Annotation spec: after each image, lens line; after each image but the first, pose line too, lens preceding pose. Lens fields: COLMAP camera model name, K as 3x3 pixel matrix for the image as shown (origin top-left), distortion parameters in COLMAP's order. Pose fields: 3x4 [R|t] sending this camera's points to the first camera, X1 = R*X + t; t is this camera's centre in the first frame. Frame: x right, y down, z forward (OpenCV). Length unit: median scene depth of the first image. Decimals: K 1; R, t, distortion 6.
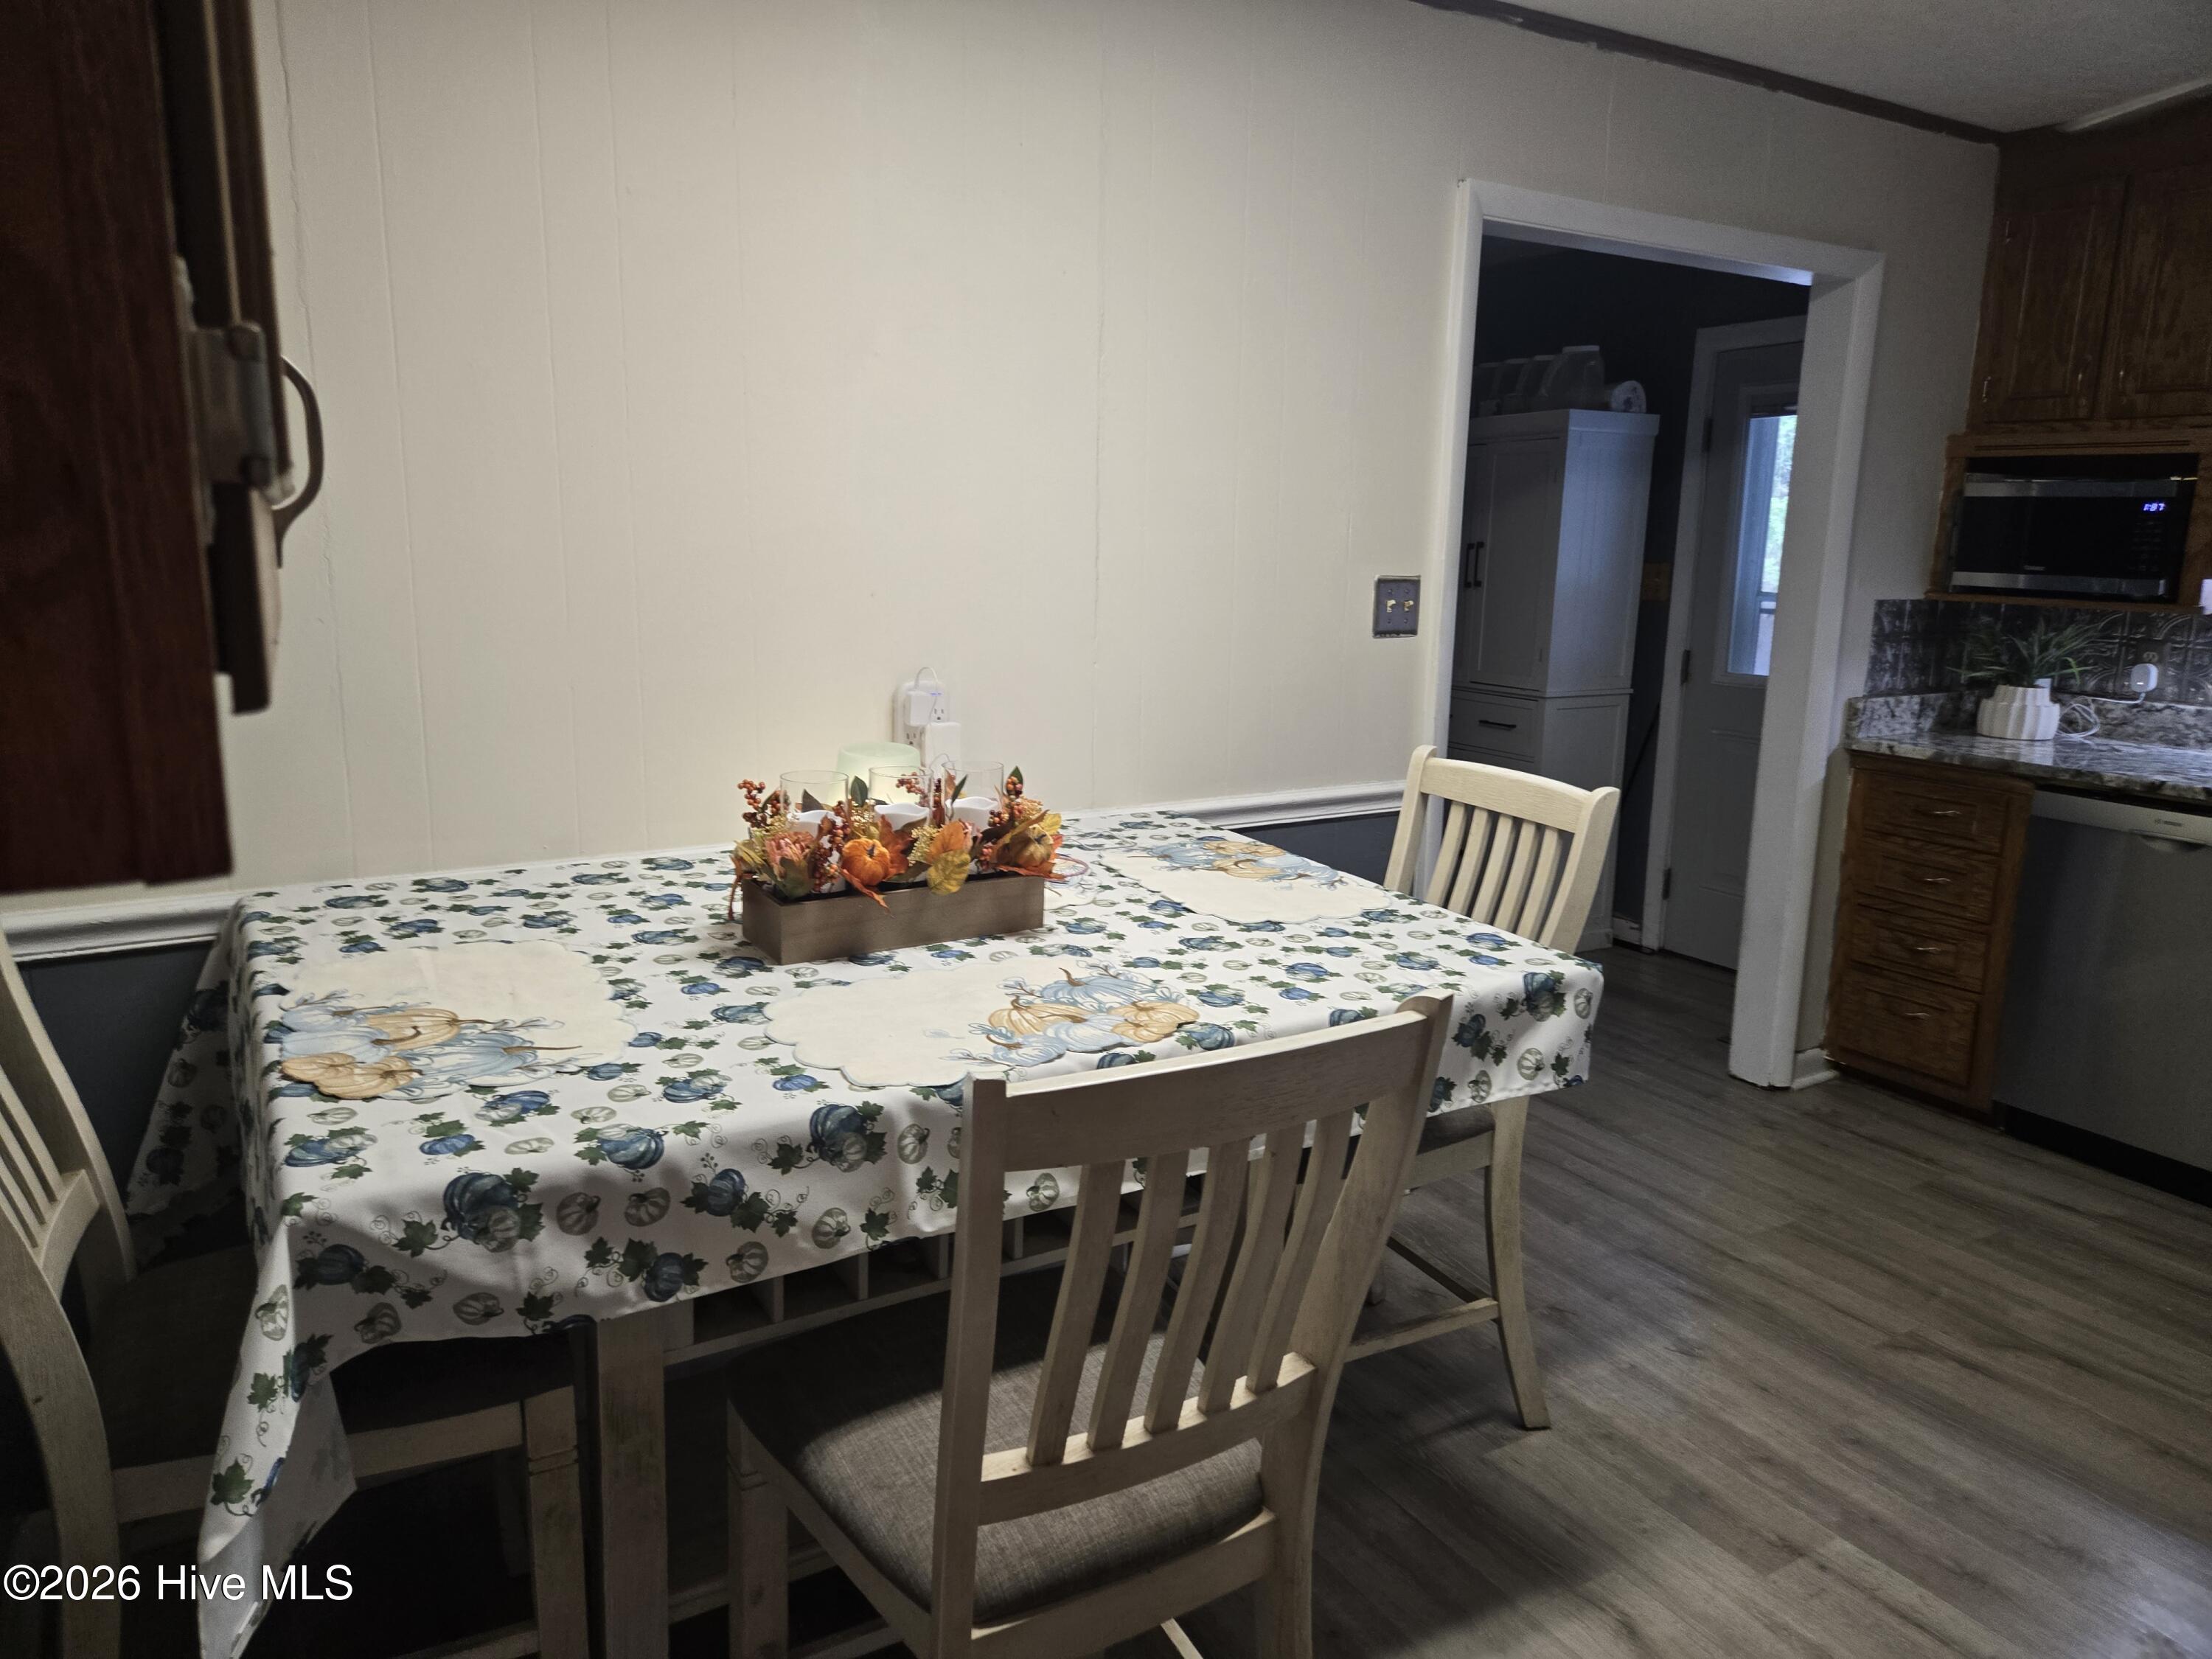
lens RADIAL K [[1449.6, 0, 1111.5], [0, 1449.6, 822.5], [0, 0, 1]] dist [0.001324, -0.000119]
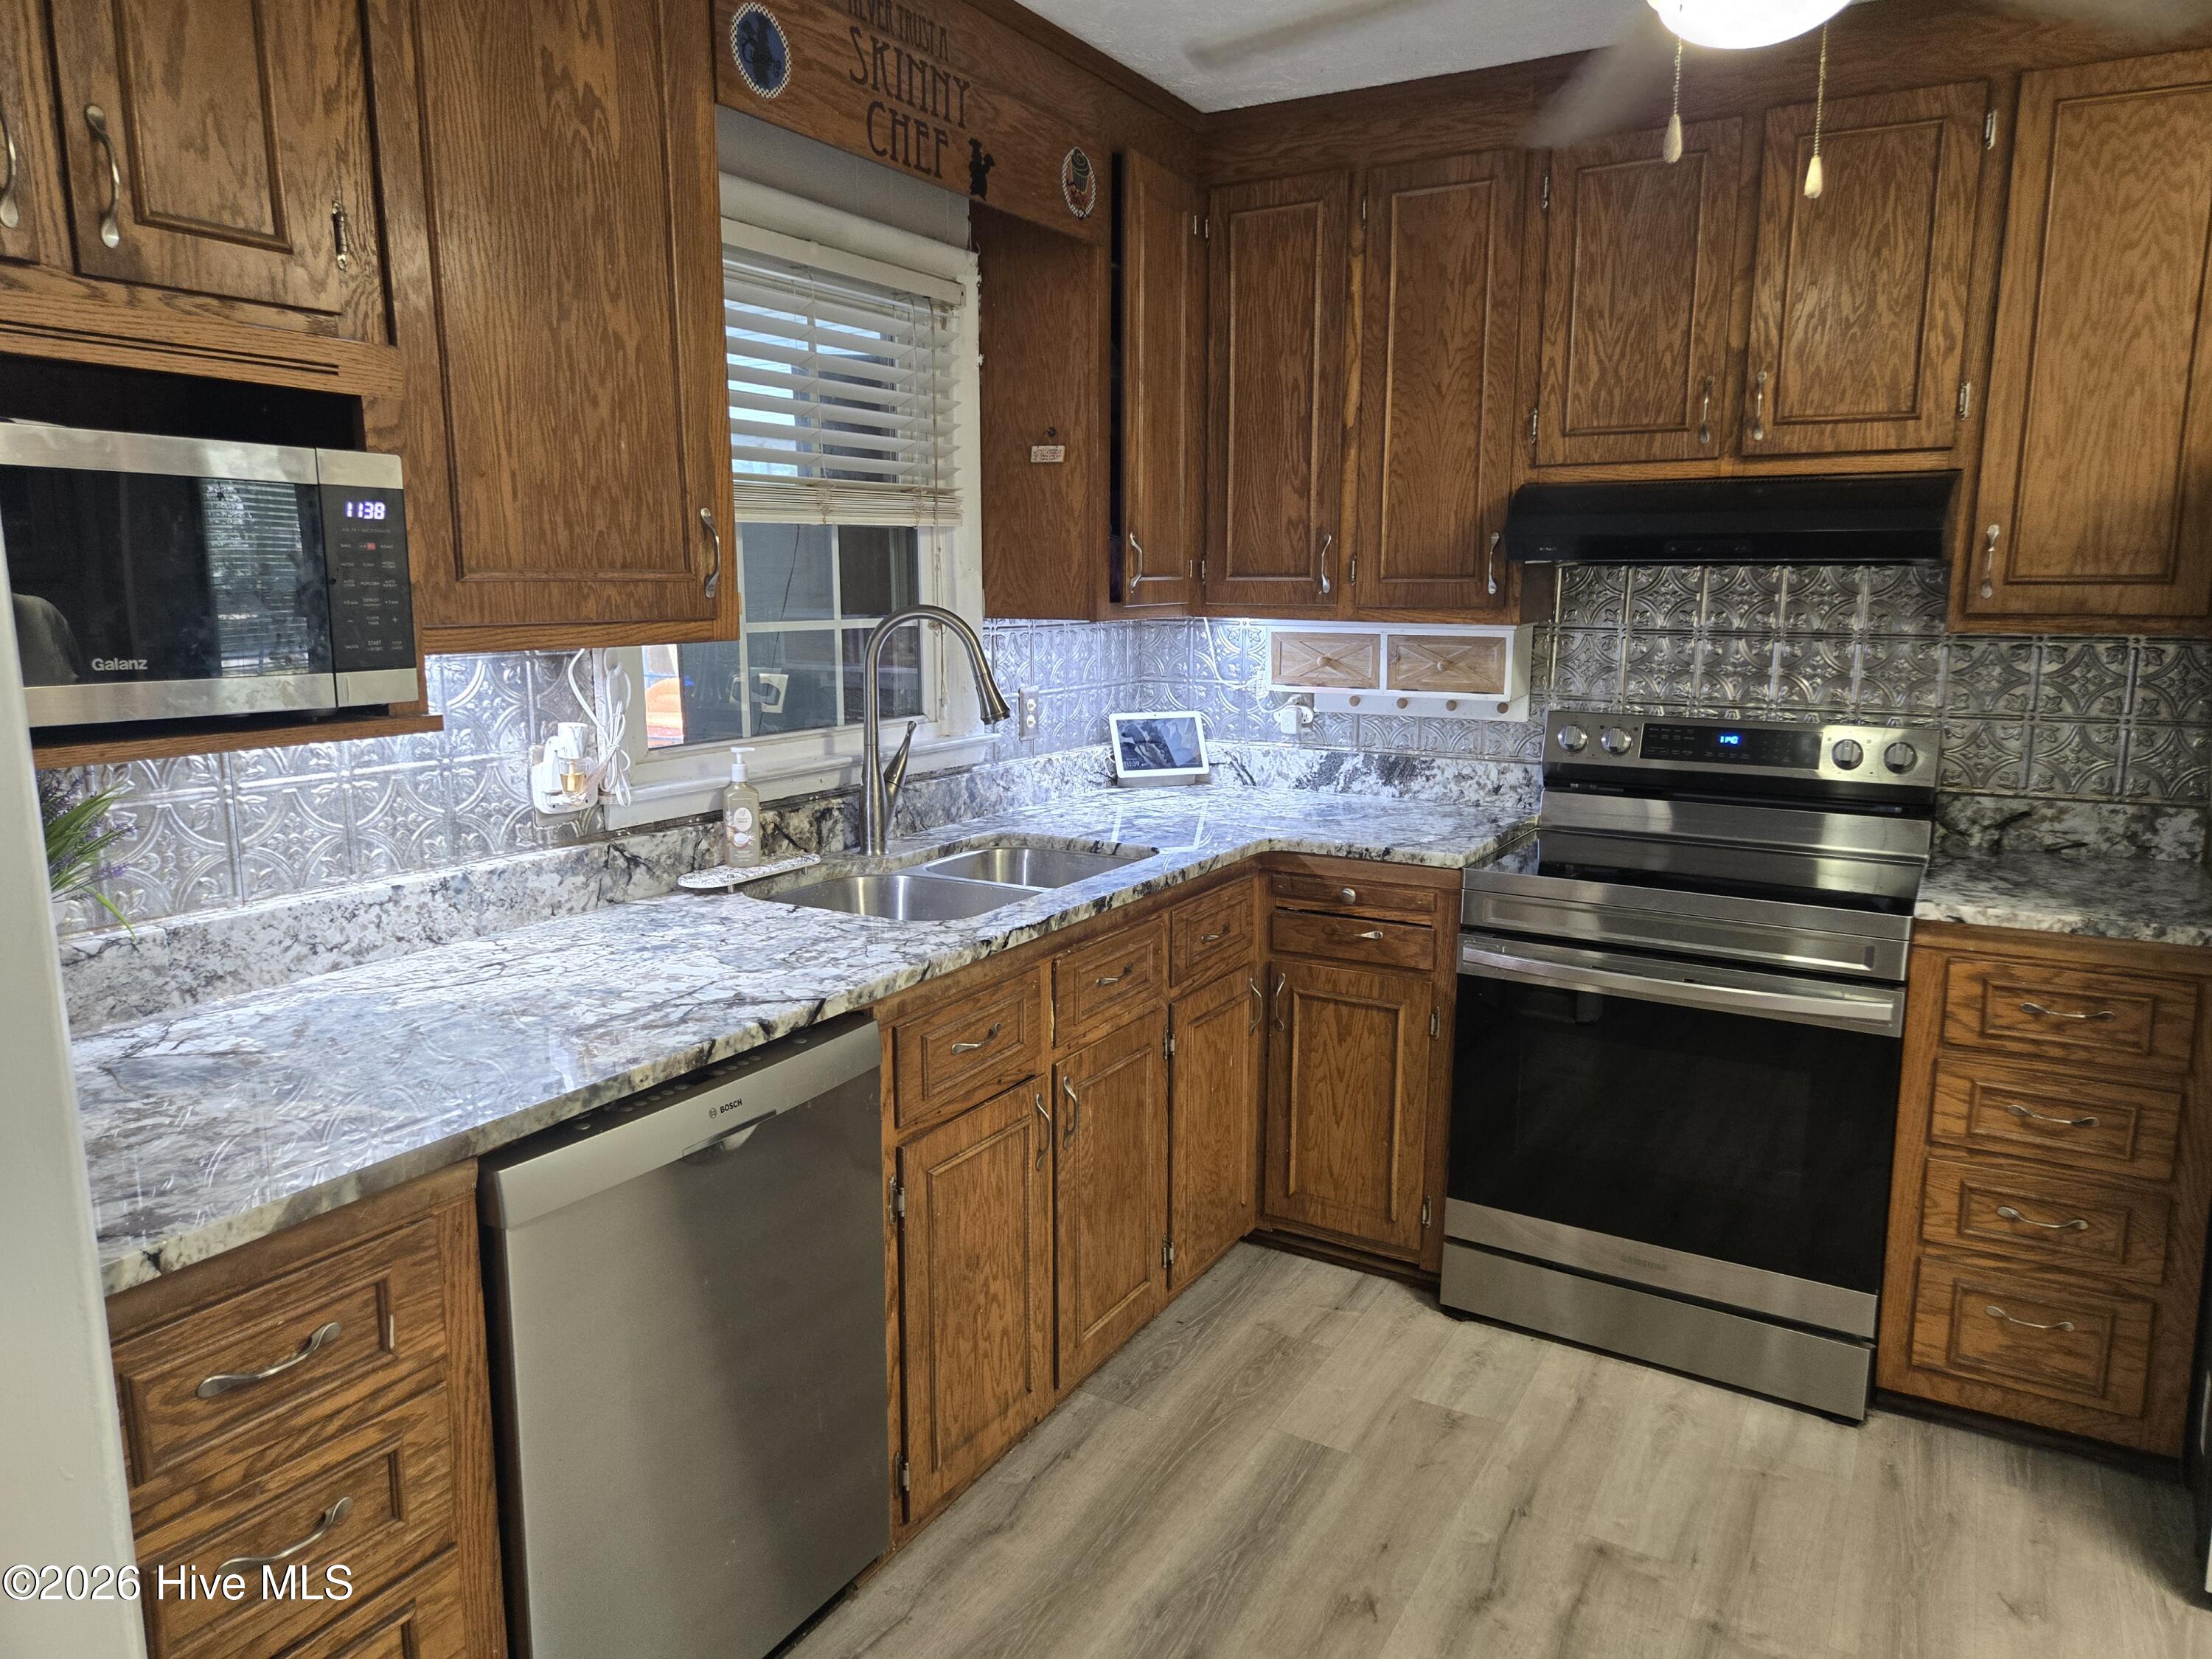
lens RADIAL K [[1449.6, 0, 1107.0], [0, 1449.6, 829.7], [0, 0, 1]] dist [0.001324, -0.000119]
pose [[-0.492214, -0.154615, 0.856633, 0.198593], [0.160212, 0.951196, 0.263740, -0.195723], [-0.855604, 0.267059, -0.443421, 0.983512]]
